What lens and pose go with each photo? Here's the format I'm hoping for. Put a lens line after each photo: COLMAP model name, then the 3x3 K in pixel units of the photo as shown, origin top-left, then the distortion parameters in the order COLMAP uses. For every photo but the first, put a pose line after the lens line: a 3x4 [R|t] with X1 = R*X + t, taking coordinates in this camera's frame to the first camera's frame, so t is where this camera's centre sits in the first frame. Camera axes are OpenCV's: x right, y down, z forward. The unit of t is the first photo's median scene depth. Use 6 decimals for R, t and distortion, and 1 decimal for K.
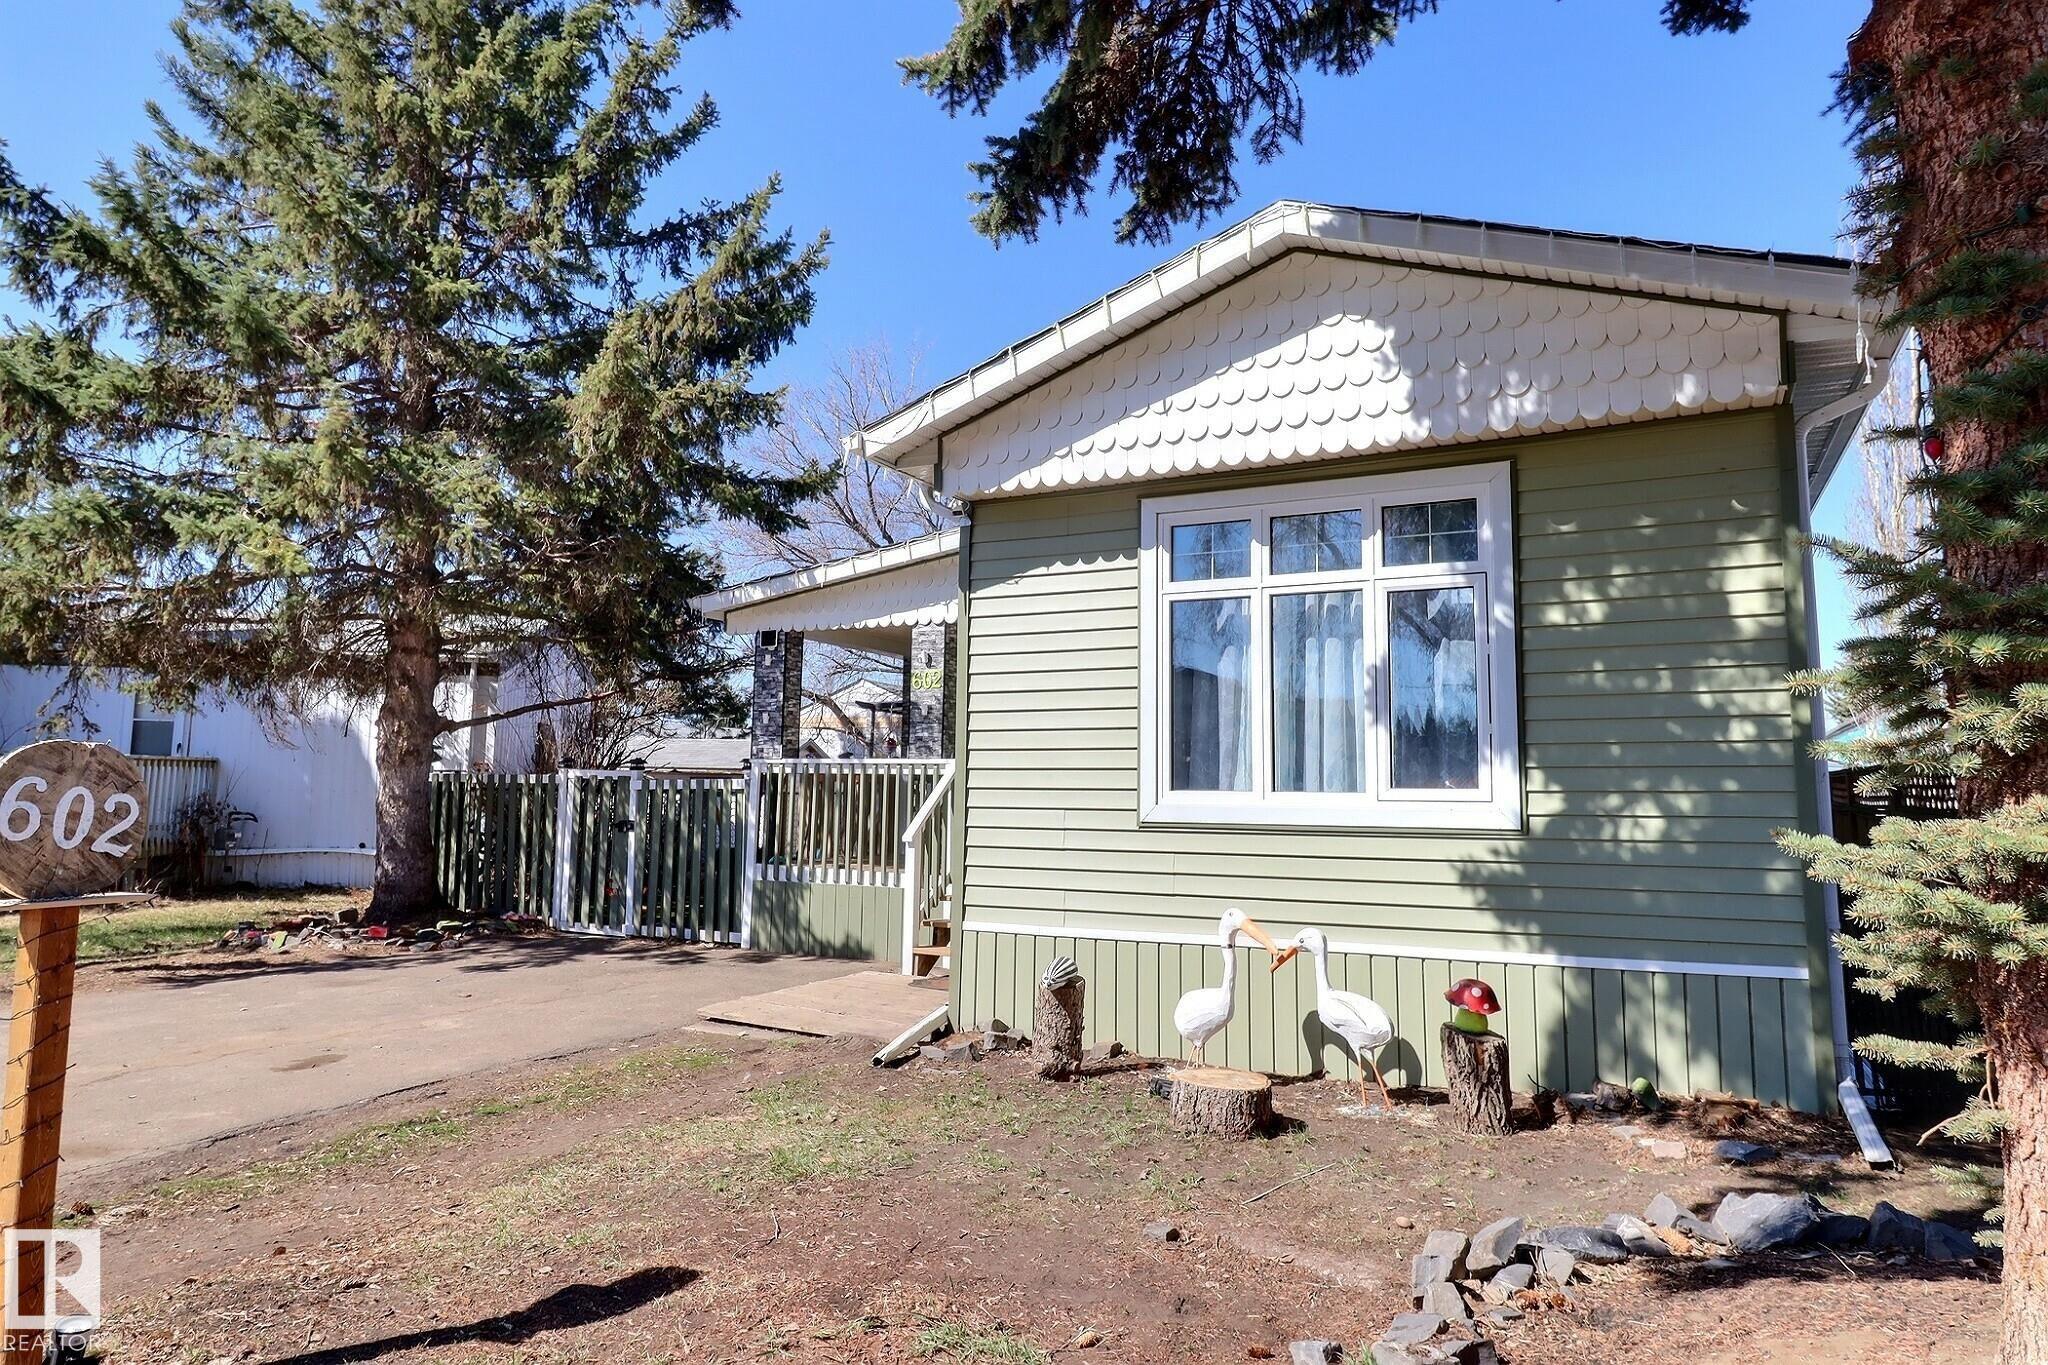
lens RADIAL K [[1238.5, 0, 1030.5], [0, 1238.5, 674.2], [0, 0, 1]] dist [0.005881, 0.000884]
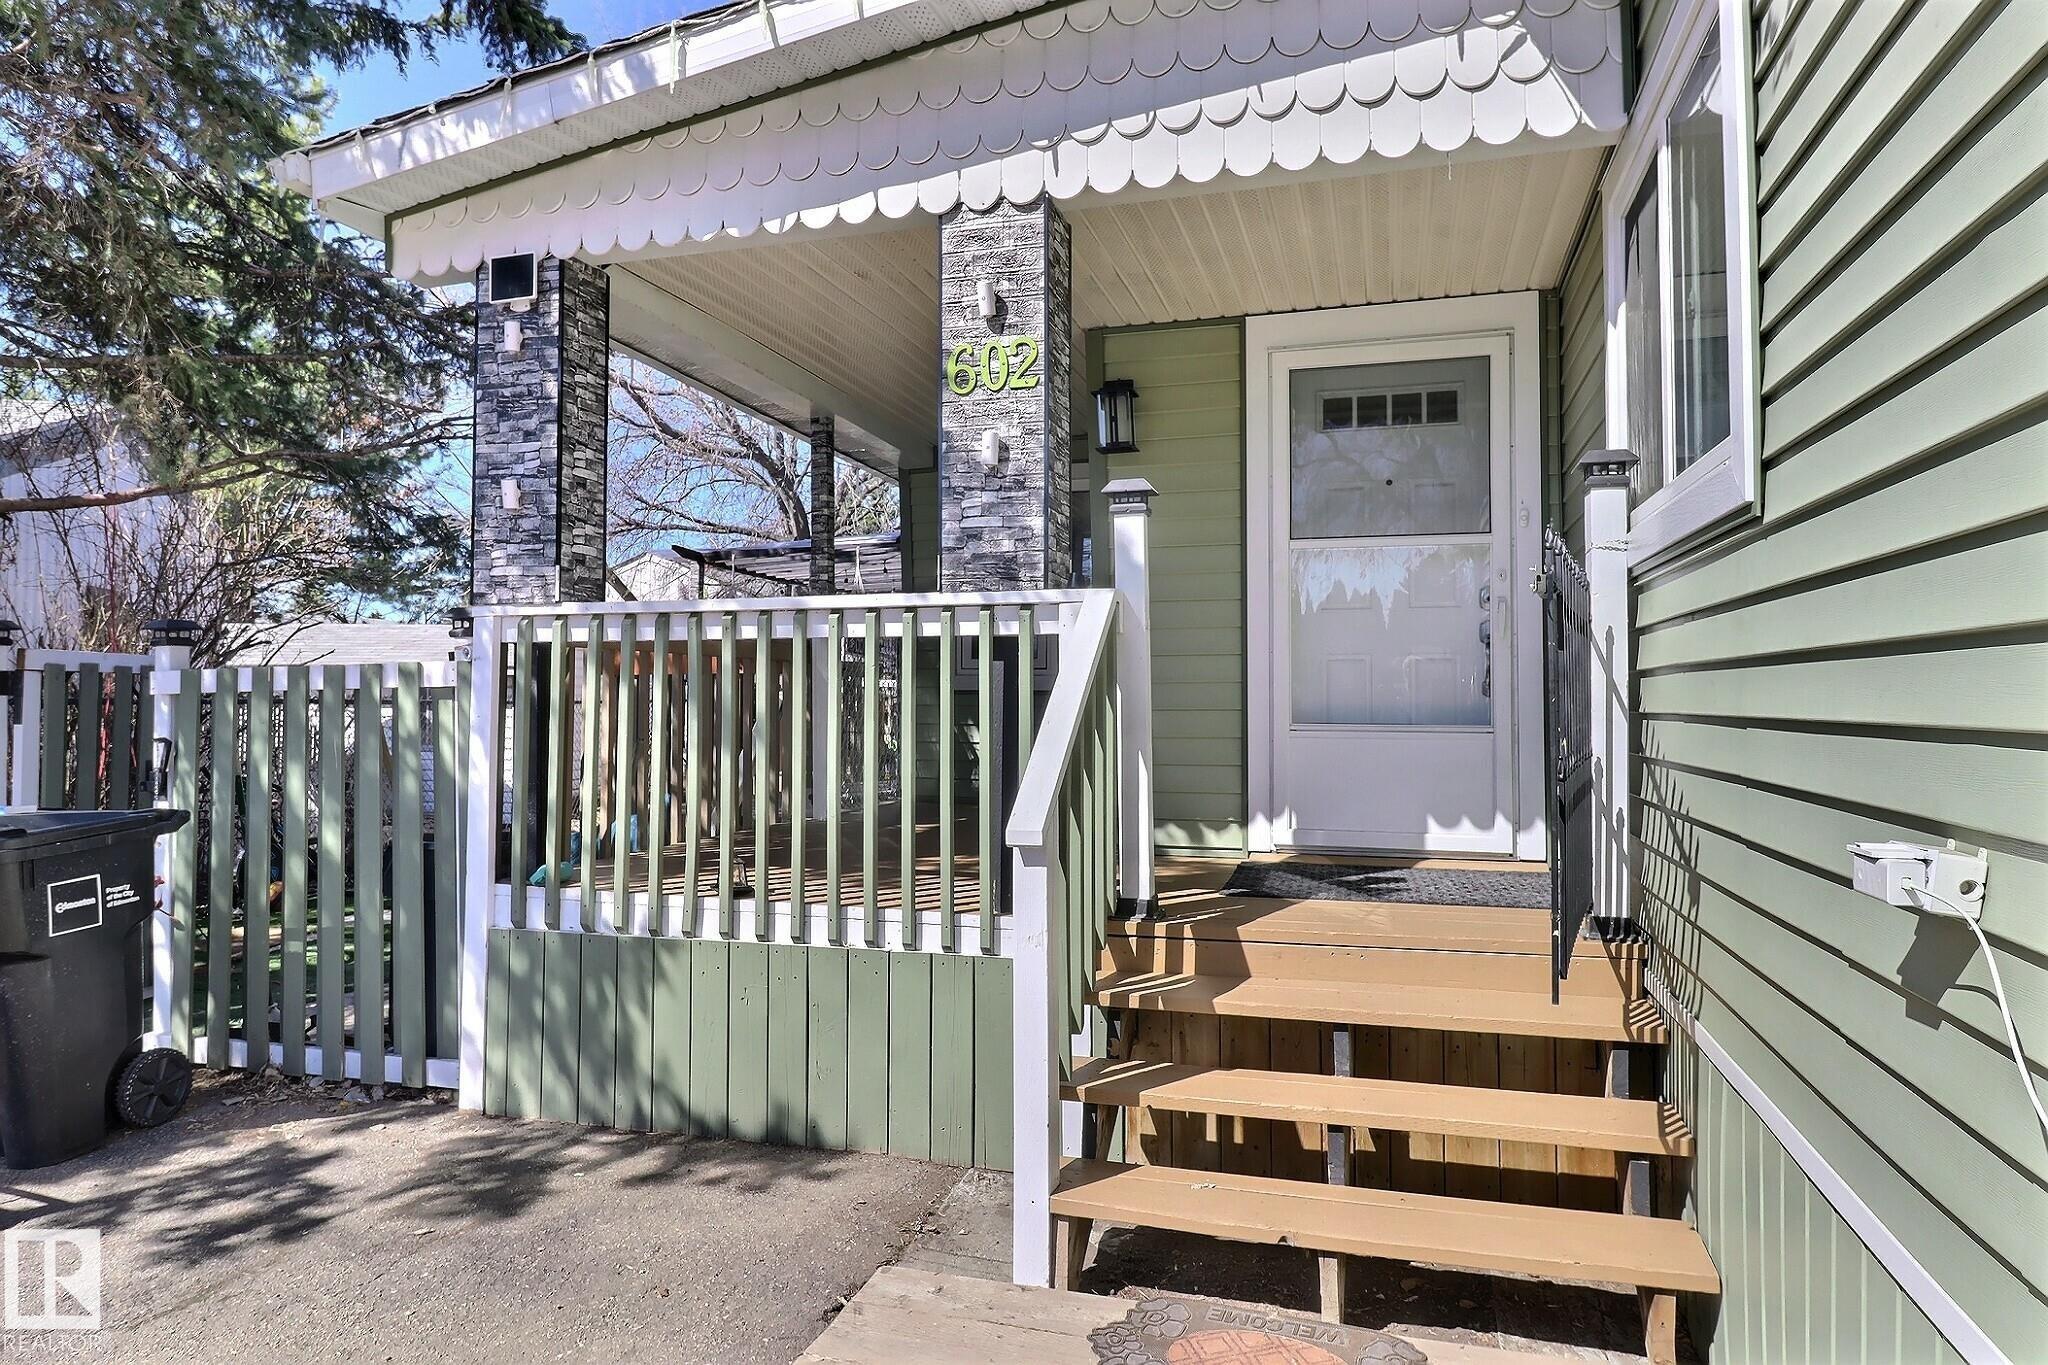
lens RADIAL K [[1238.5, 0, 1017.3], [0, 1238.5, 689.6], [0, 0, 1]] dist [0.005881, 0.000884]
pose [[0.983732, -0.011491, 0.179277, -0.136029], [-0.002663, 0.996910, 0.078513, 0.065798], [-0.179625, -0.077713, 0.980661, 0.624262]]
